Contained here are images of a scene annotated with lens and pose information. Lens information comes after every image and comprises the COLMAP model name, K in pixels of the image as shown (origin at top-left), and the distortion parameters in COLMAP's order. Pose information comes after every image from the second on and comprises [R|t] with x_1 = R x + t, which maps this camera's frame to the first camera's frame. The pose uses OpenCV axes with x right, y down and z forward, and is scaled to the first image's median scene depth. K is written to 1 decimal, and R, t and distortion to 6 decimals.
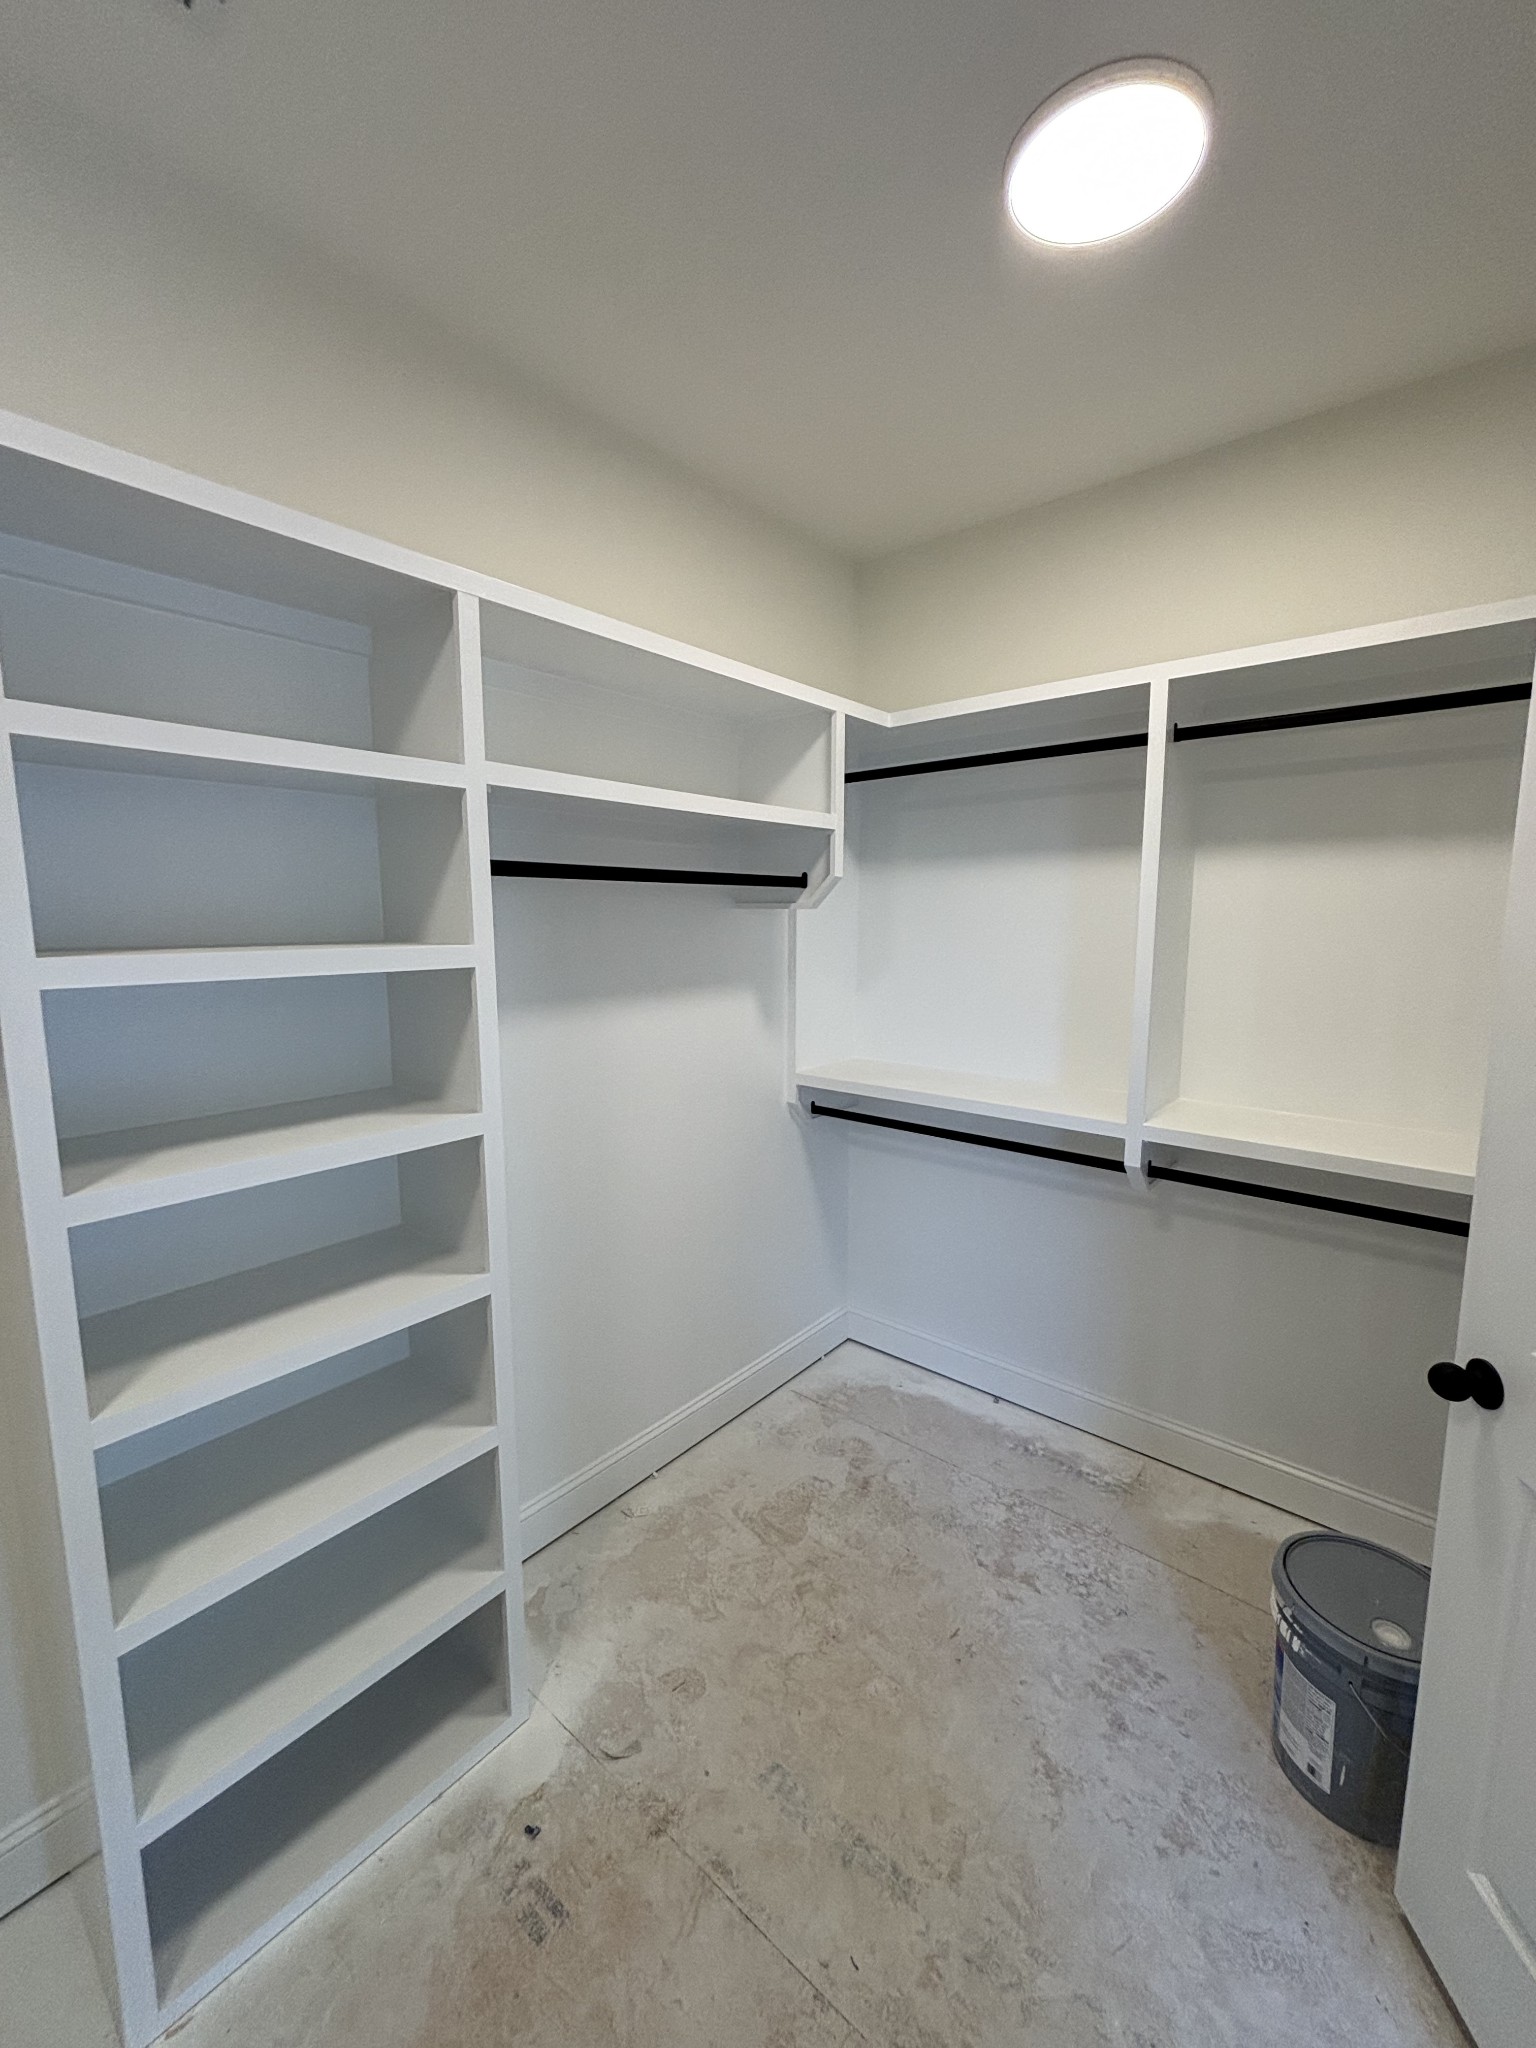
lens RADIAL K [[832.8, 0, 769.3], [0, 832.8, 1023.3], [0, 0, 1]] dist [0.006970, -0.000293]
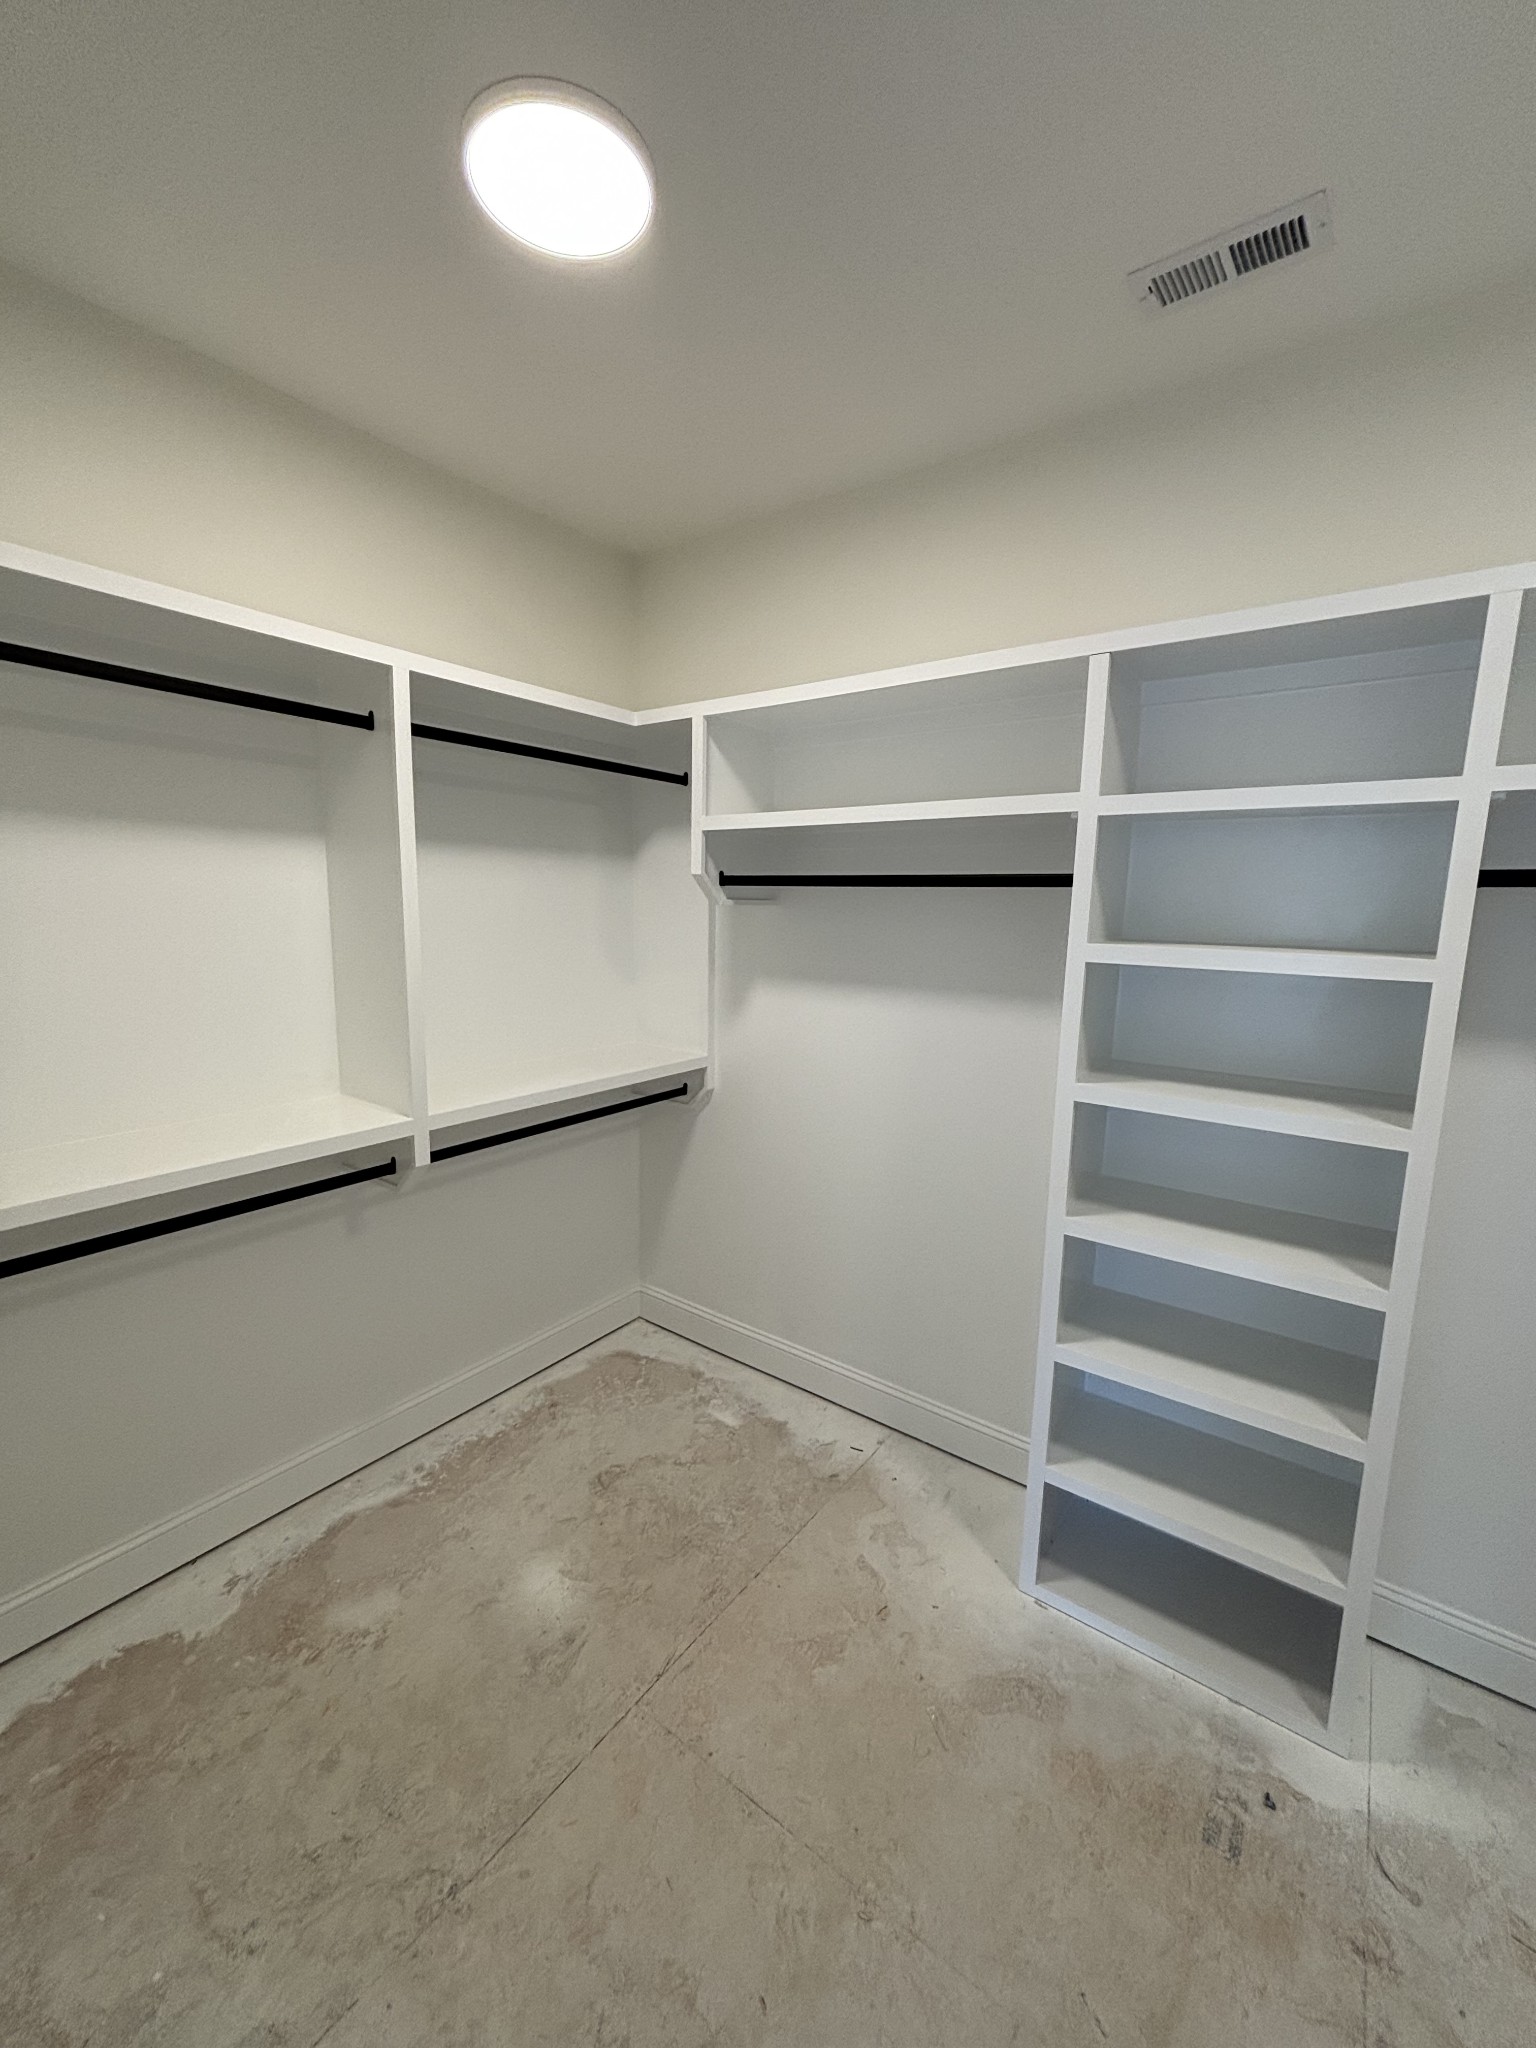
lens RADIAL K [[832.8, 0, 767.9], [0, 832.8, 1024.7], [0, 0, 1]] dist [0.006970, -0.000293]
pose [[0.058381, 0.144436, -0.987790, 0.578103], [-0.158516, 0.978266, 0.133675, -0.026682], [0.985629, 0.148777, 0.080008, 0.155691]]
